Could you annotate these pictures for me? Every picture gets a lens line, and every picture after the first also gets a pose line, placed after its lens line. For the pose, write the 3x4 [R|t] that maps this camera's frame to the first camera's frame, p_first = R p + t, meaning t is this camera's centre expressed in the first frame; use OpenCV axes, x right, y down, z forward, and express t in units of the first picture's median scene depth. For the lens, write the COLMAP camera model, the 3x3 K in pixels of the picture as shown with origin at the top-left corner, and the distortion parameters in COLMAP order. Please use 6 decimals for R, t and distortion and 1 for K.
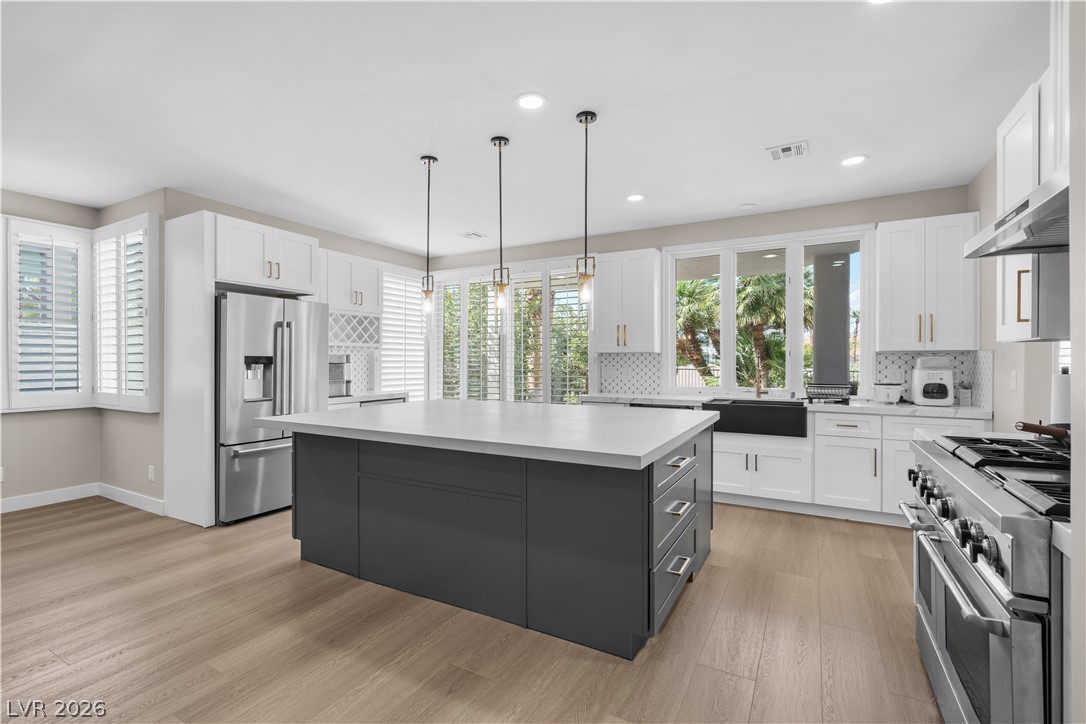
lens RADIAL K [[489.3, 0, 541.2], [0, 489.3, 361.5], [0, 0, 1]] dist [-0.004121, 0.000241]
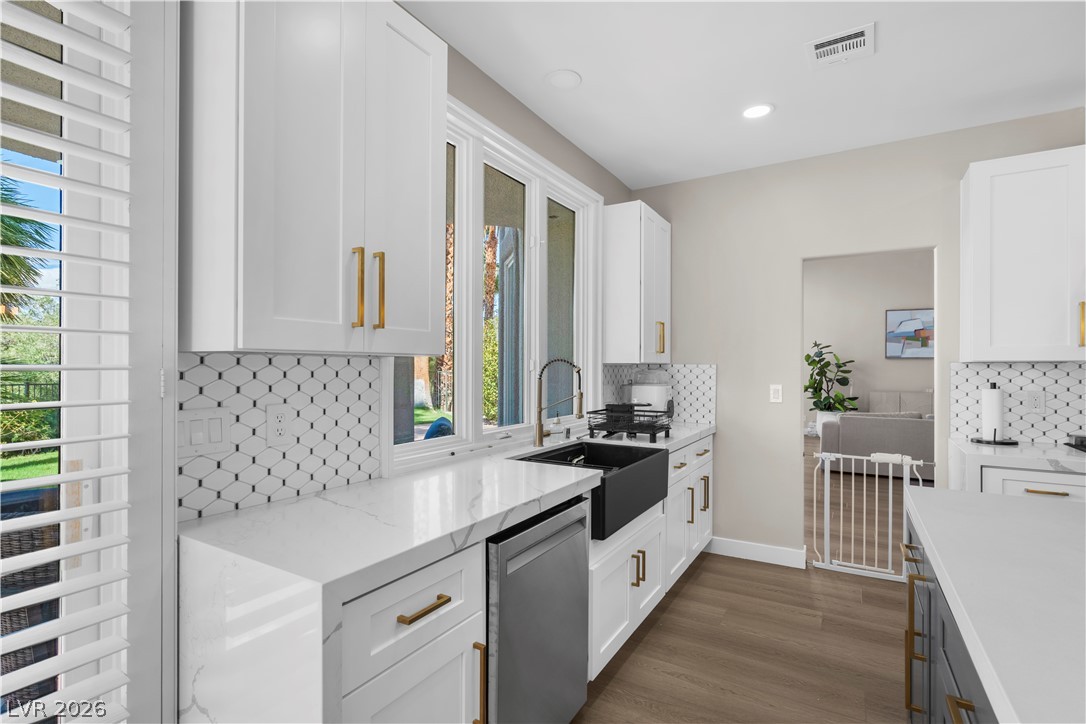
lens RADIAL K [[514.5, 0, 544.7], [0, 514.5, 367.5], [0, 0, 1]] dist [0.002478, -0.000139]
pose [[0.030694, -0.000103, 0.999529, -0.146934], [-0.002641, 0.999996, 0.000184, -0.014360], [-0.999525, -0.002646, 0.030693, 1.164843]]
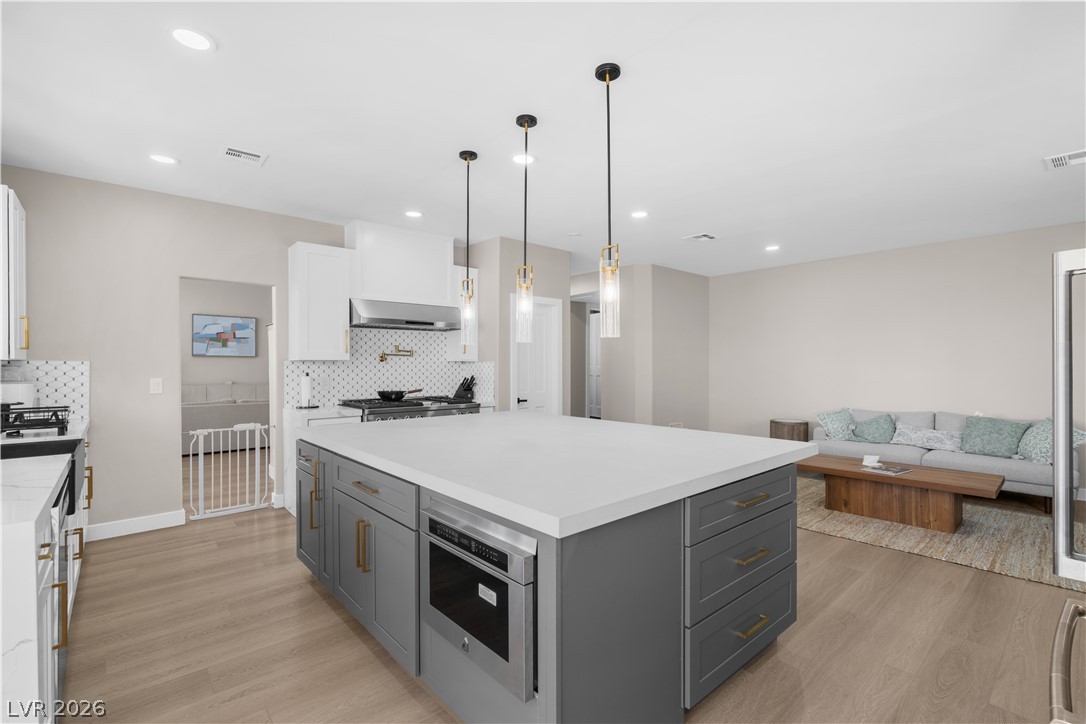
lens RADIAL K [[489.3, 0, 541.2], [0, 489.3, 361.5], [0, 0, 1]] dist [-0.004121, 0.000241]
pose [[-0.940714, 0.003265, 0.339186, -0.327349], [0.001209, 0.999980, -0.006272, -0.013101], [-0.339200, -0.005490, -0.940698, 1.467854]]
